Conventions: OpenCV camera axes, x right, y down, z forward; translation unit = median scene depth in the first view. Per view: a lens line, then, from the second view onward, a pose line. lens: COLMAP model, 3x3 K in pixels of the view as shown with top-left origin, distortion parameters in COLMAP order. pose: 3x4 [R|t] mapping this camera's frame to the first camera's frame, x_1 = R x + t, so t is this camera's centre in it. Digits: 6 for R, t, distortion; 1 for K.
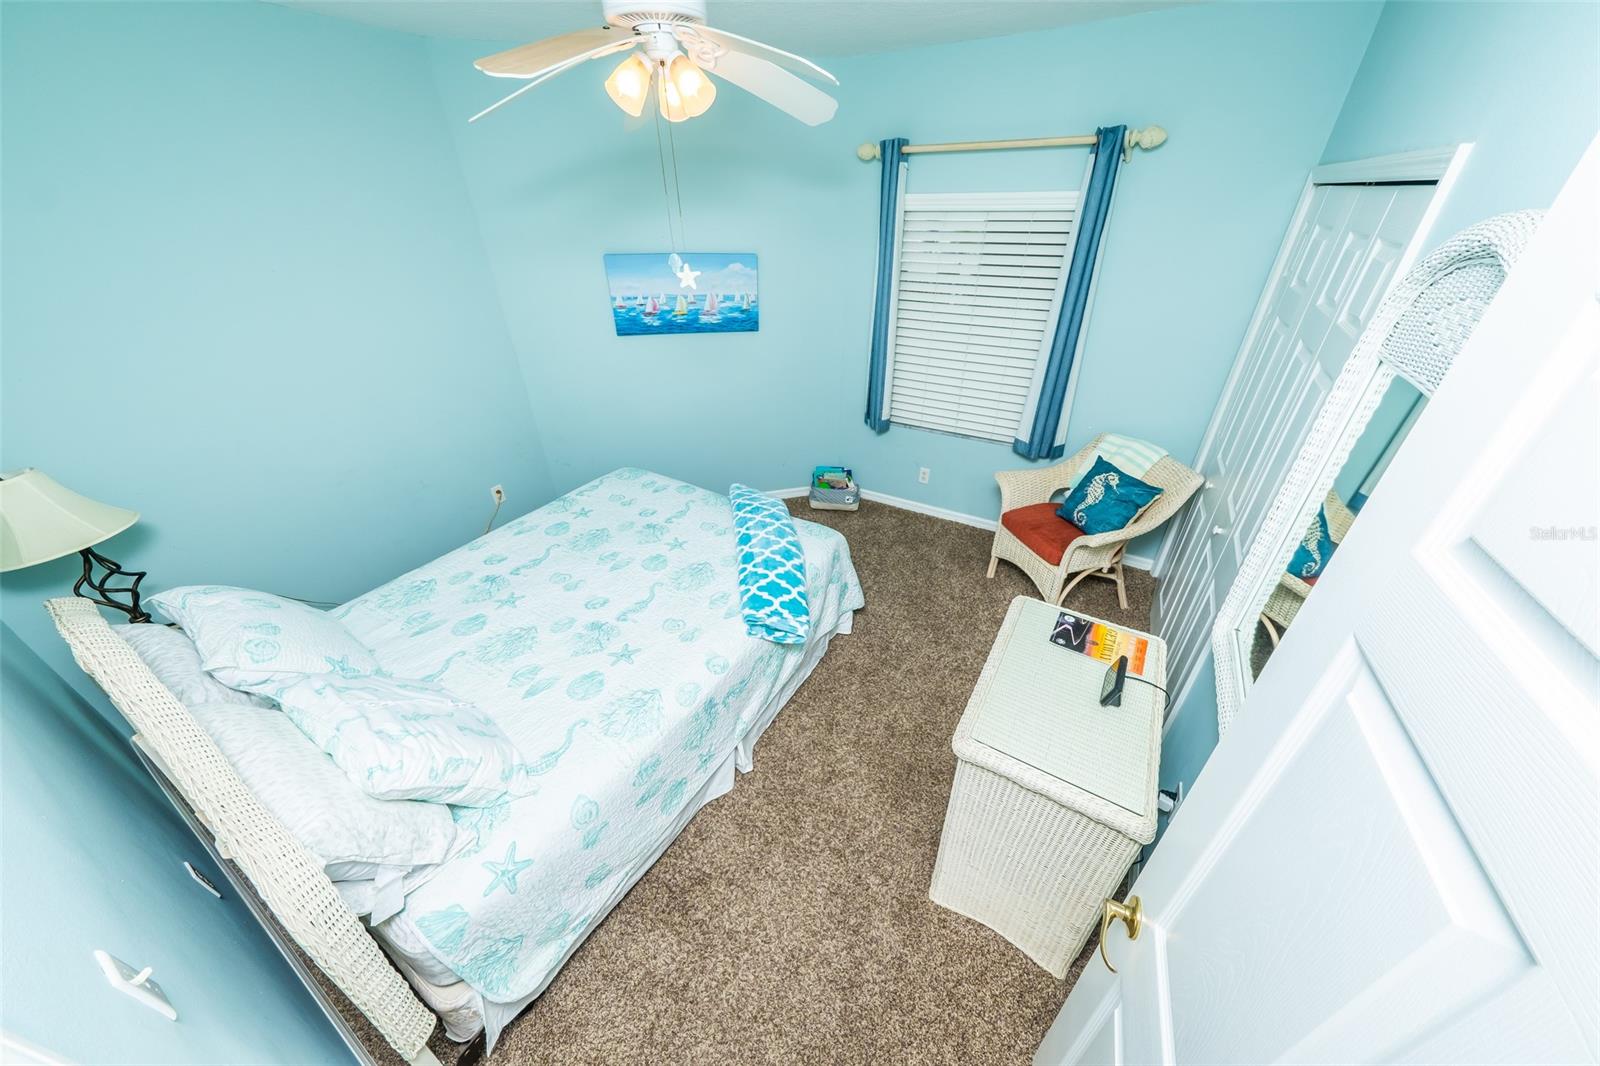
lens RADIAL K [[533.5, 0, 814.2], [0, 533.5, 528.7], [0, 0, 1]] dist [0.023858, -0.003915]
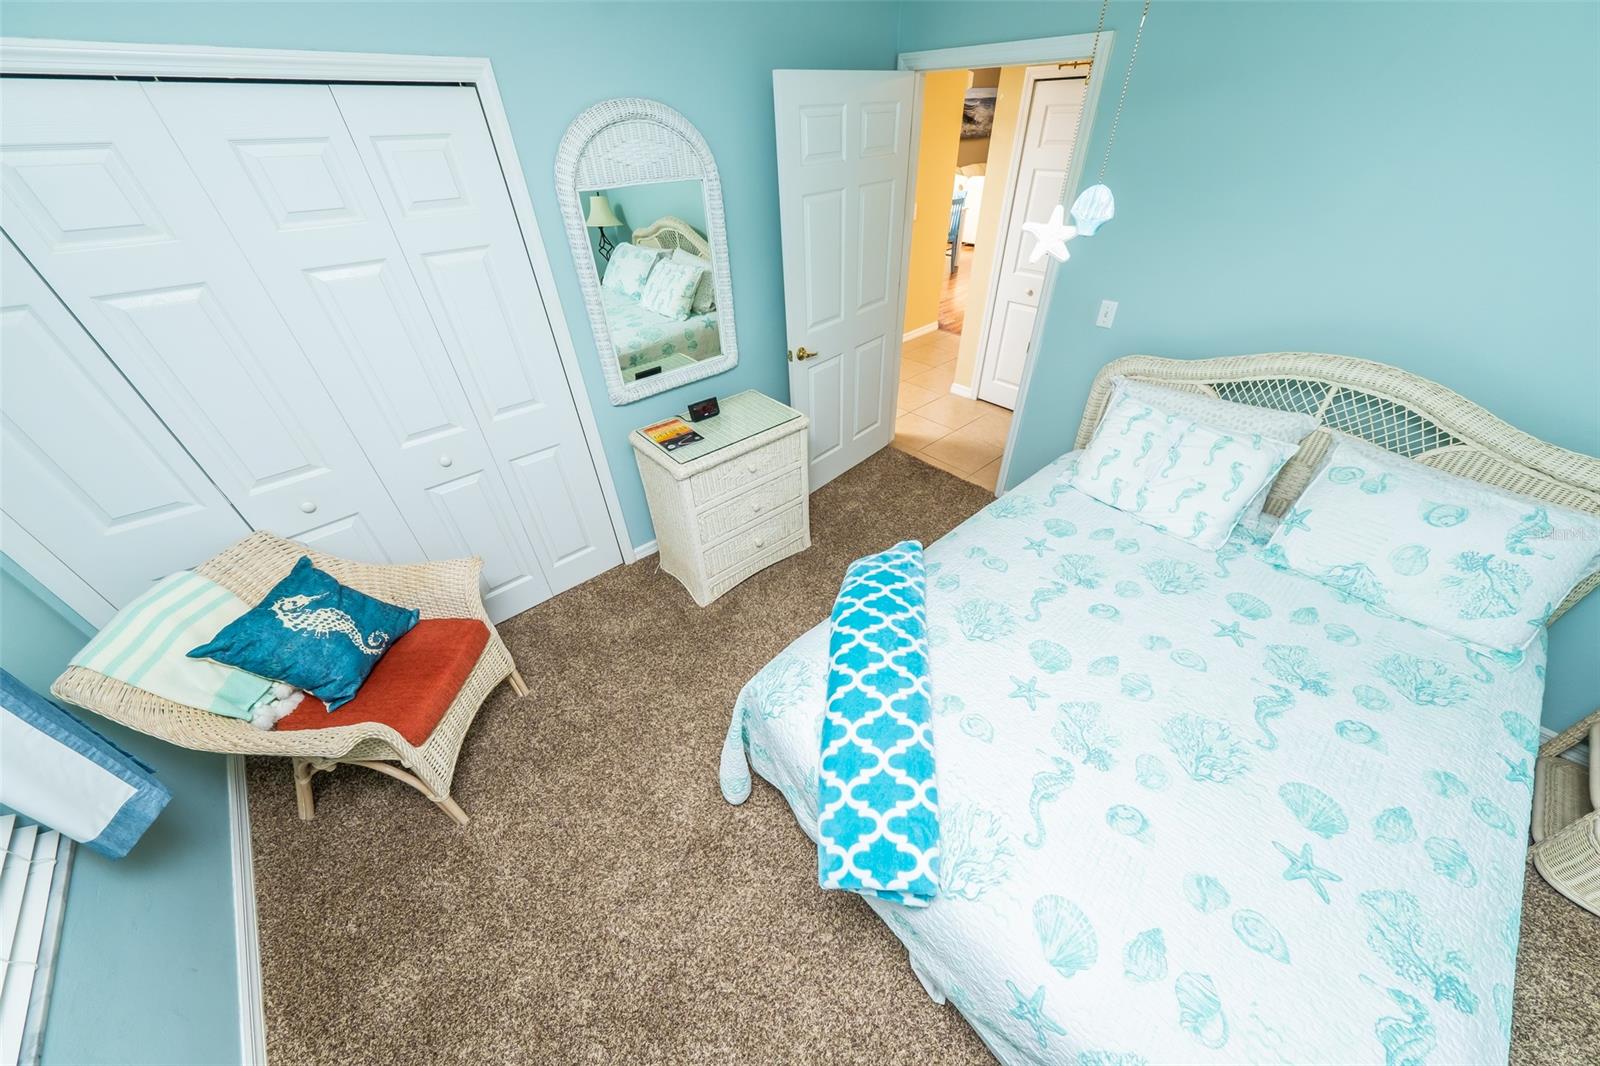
lens RADIAL K [[537.0, 0, 808.2], [0, 537.0, 526.7], [0, 0, 1]] dist [0.023702, -0.004089]
pose [[-0.949449, -0.165590, 0.266694, -0.133026], [0.191846, 0.366386, 0.910471, -0.544939], [-0.248477, 0.915610, -0.316097, 0.930576]]
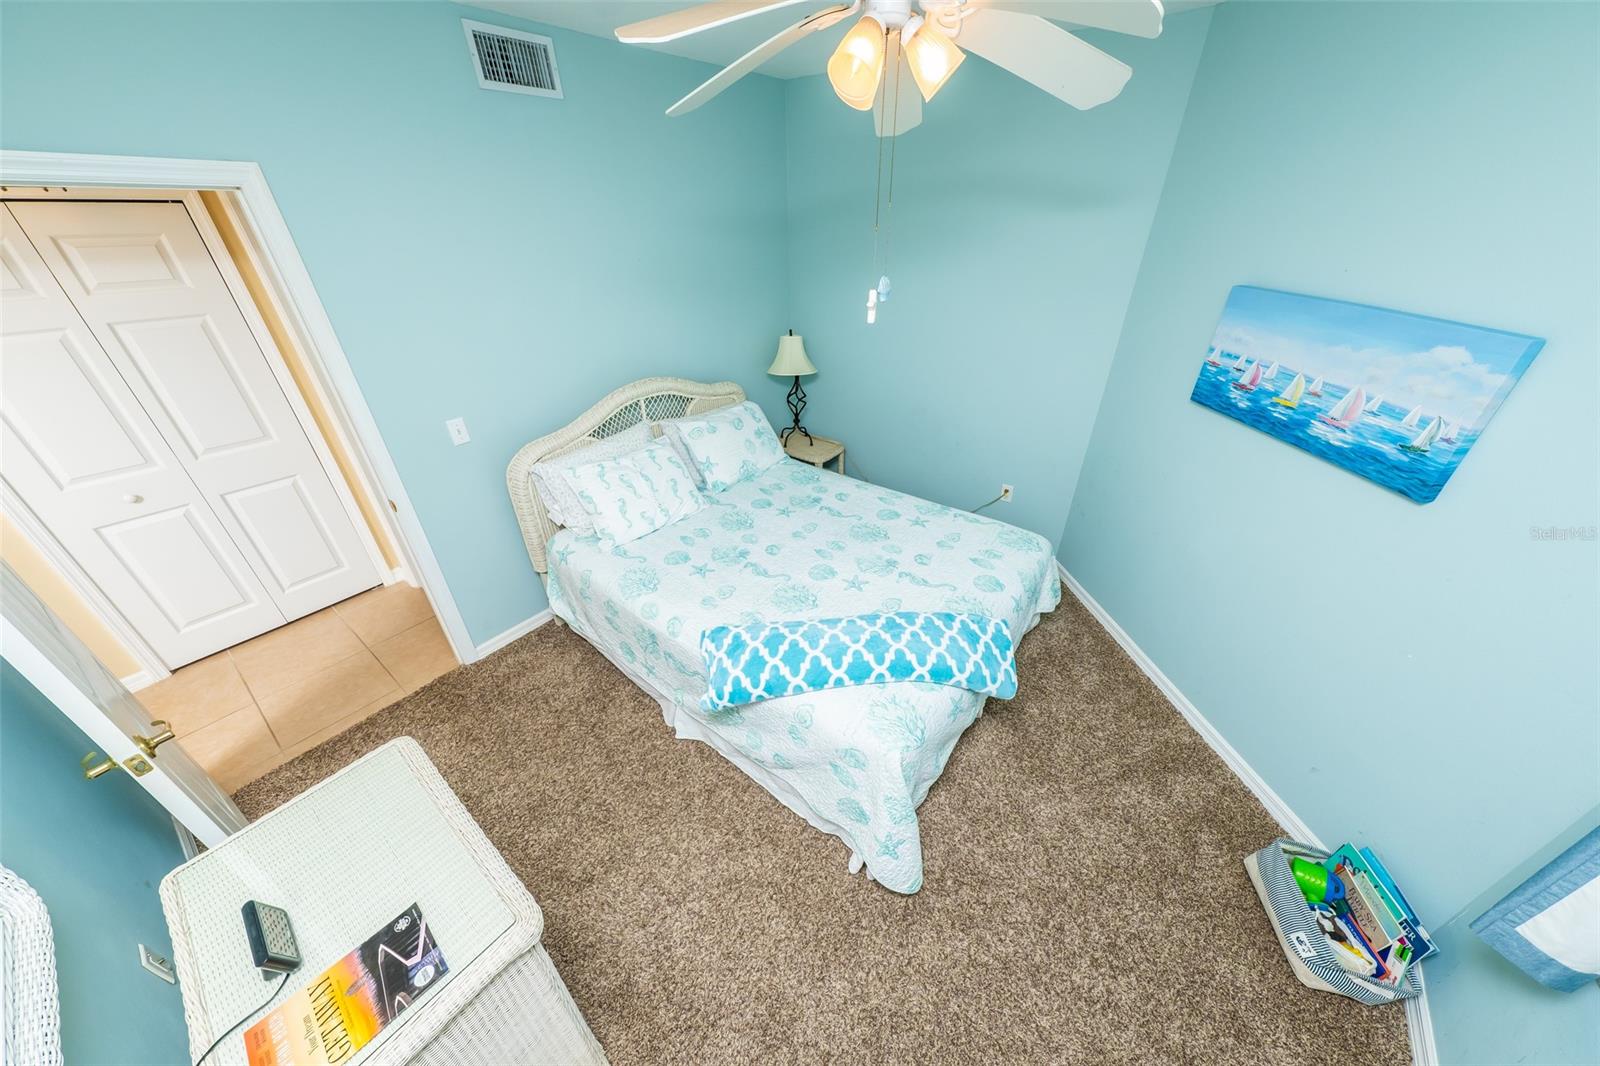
lens RADIAL K [[537.0, 0, 808.2], [0, 537.0, 526.7], [0, 0, 1]] dist [0.023702, -0.004089]
pose [[-0.136358, 0.514999, -0.846276, 0.410596], [-0.510955, 0.695301, 0.505452, -0.394700], [0.848724, 0.501331, 0.168331, 0.626774]]
